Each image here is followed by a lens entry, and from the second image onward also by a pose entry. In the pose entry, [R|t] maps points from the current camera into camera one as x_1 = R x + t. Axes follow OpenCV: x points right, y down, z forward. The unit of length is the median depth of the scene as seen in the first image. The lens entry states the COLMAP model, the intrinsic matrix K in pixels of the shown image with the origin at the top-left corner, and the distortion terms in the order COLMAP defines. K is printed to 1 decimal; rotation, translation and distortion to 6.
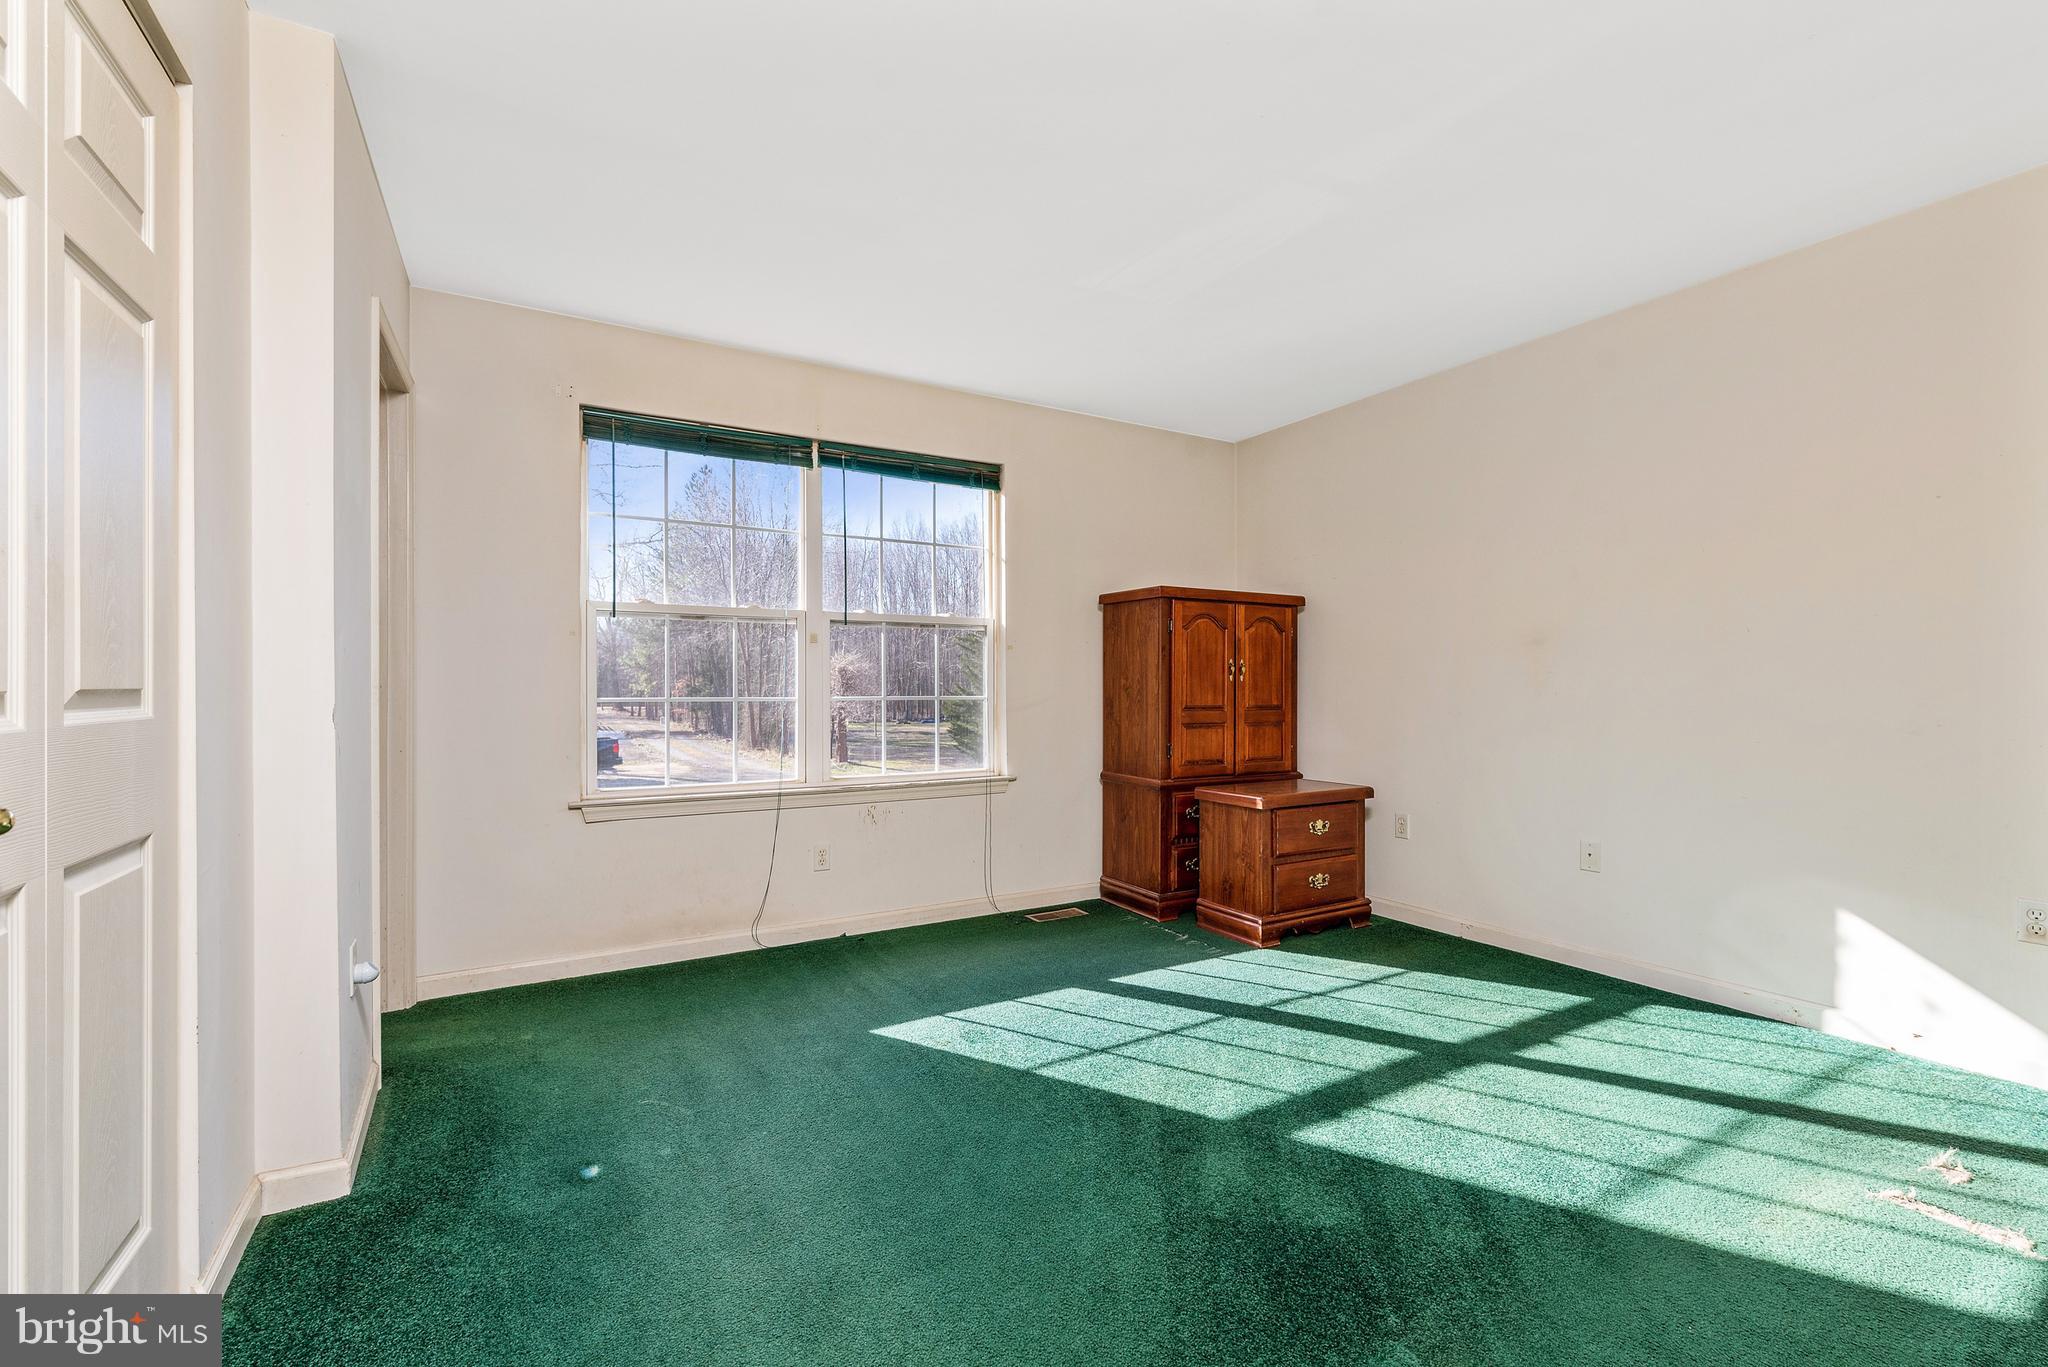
lens RADIAL K [[883.5, 0, 1028.3], [0, 883.5, 690.4], [0, 0, 1]] dist [0.003819, -0.000357]
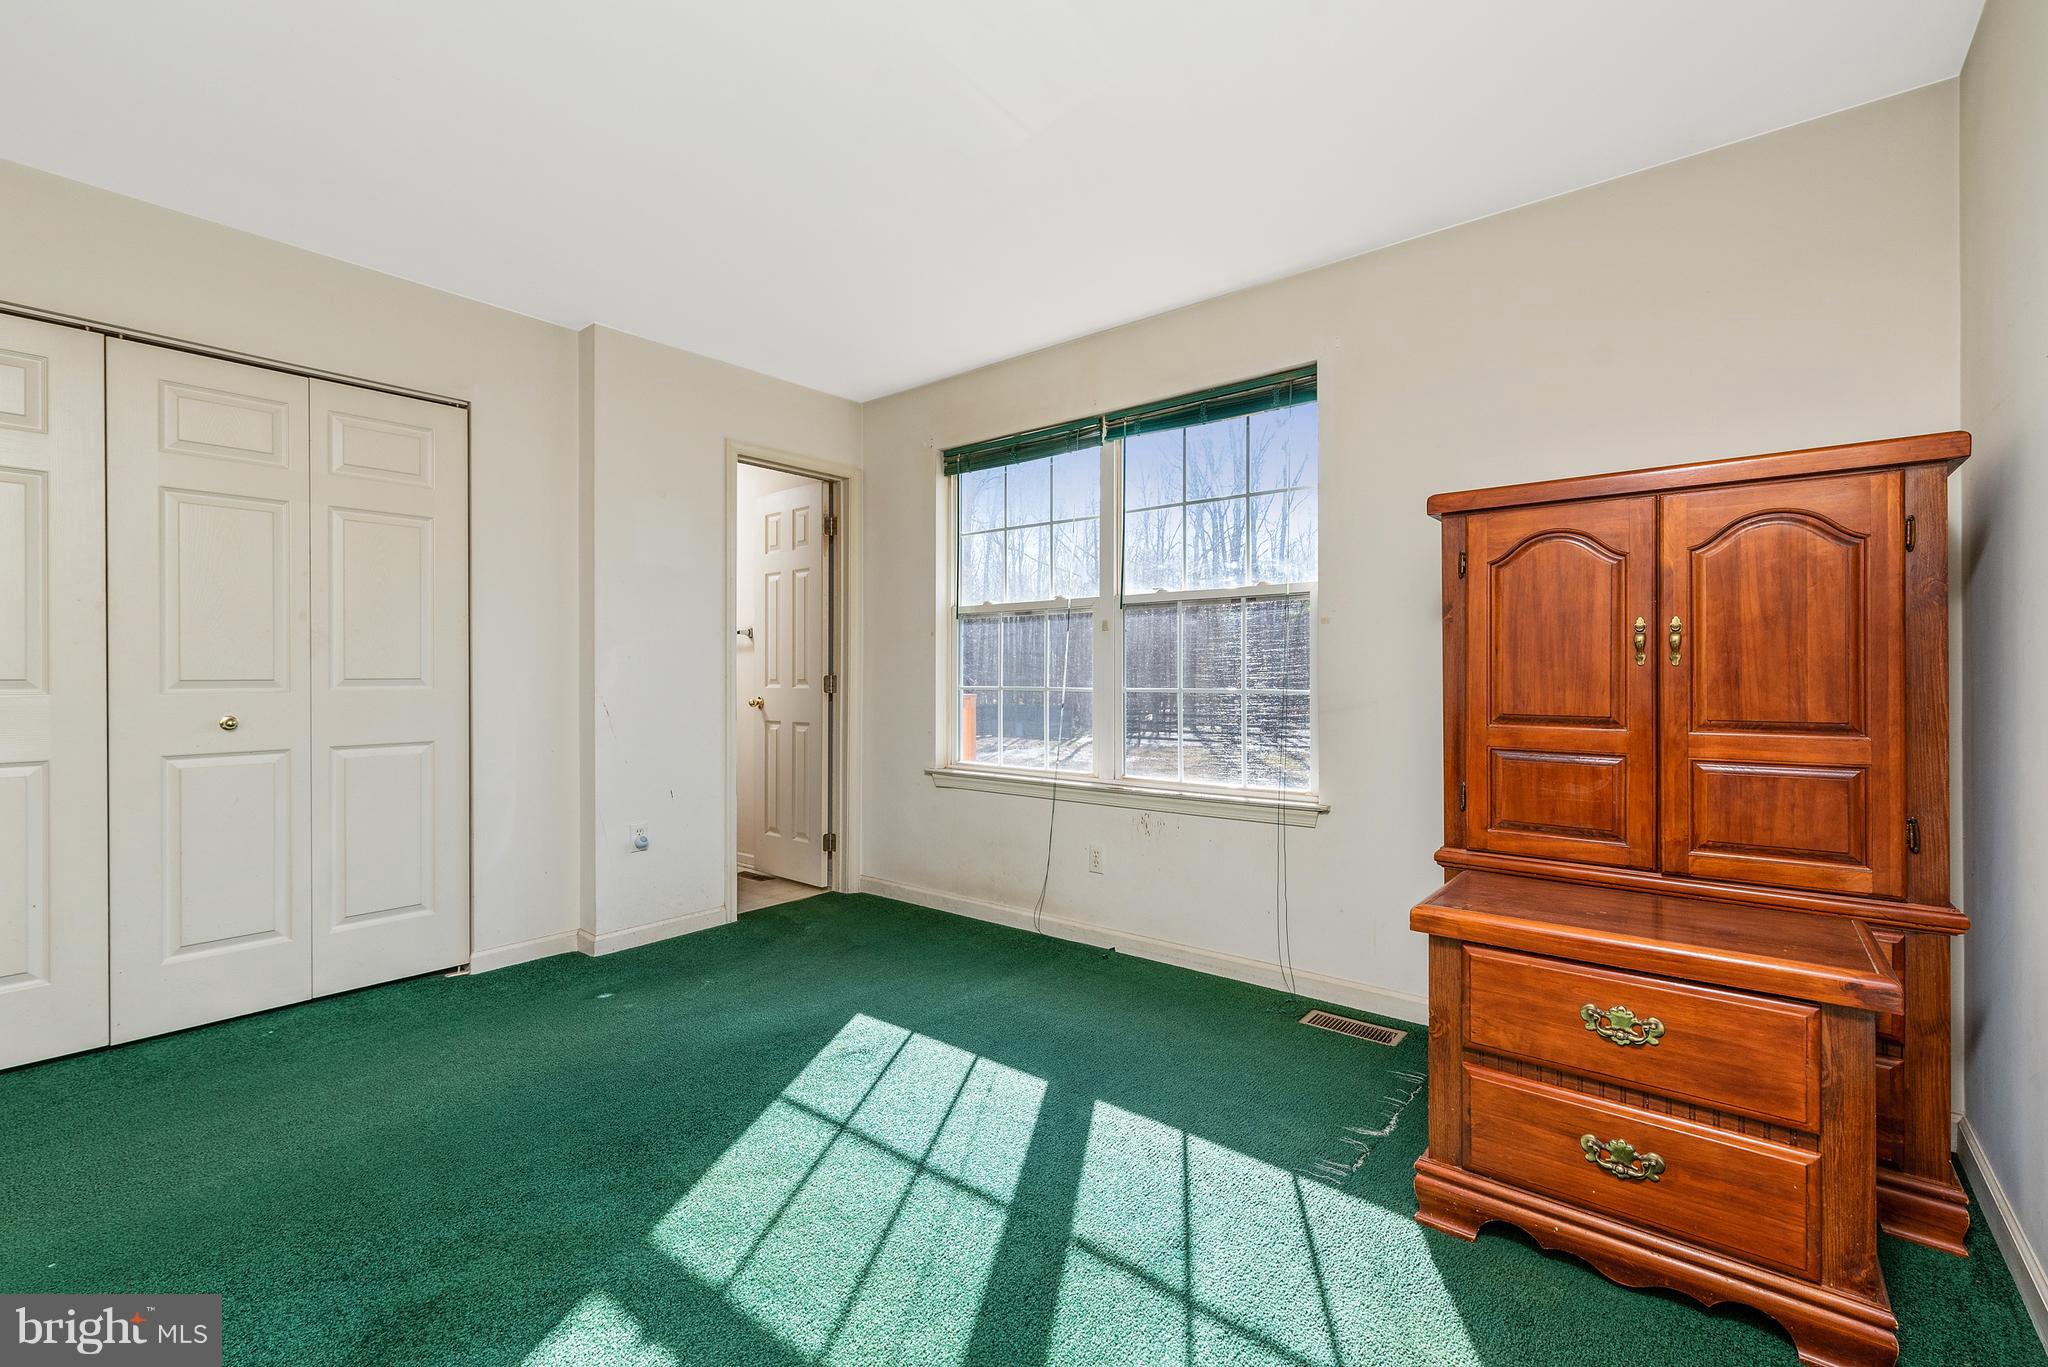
lens RADIAL K [[883.5, 0, 1025.7], [0, 883.5, 673.9], [0, 0, 1]] dist [0.003819, -0.000357]
pose [[0.341186, -0.003359, -0.939990, 0.642684], [-0.005518, 0.999969, -0.005576, -0.001435], [0.939980, 0.007090, 0.341157, 0.629035]]
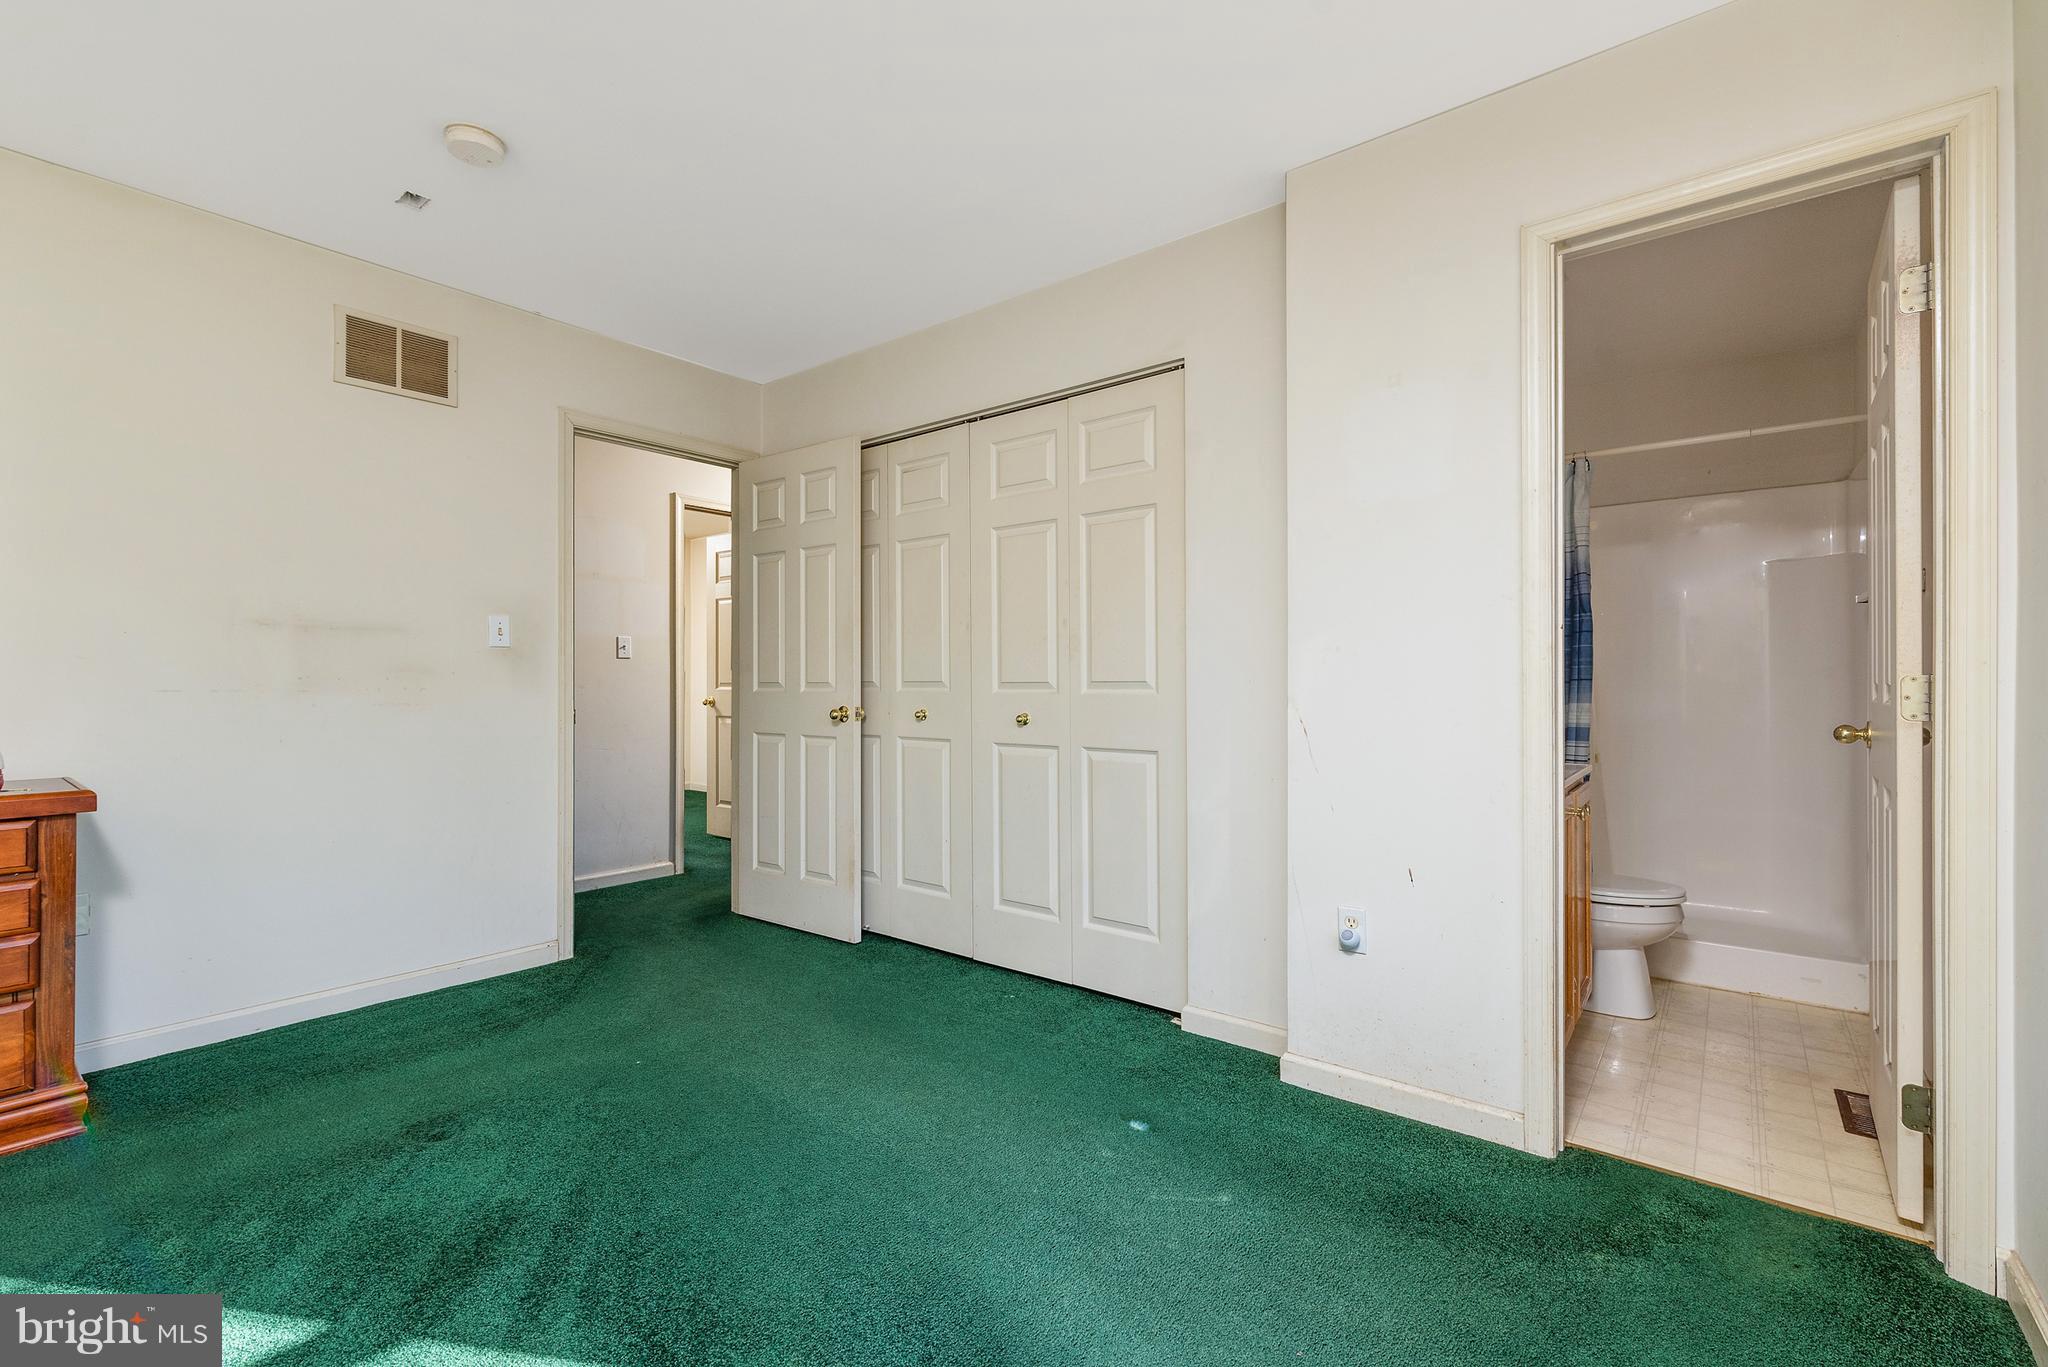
lens RADIAL K [[883.5, 0, 1024.5], [0, 883.5, 679.7], [0, 0, 1]] dist [0.003819, -0.000357]
pose [[-0.934985, -0.000171, -0.354688, 0.010735], [-0.004233, 0.999934, 0.010675, -0.007932], [0.354663, 0.011483, -0.934924, 1.067489]]
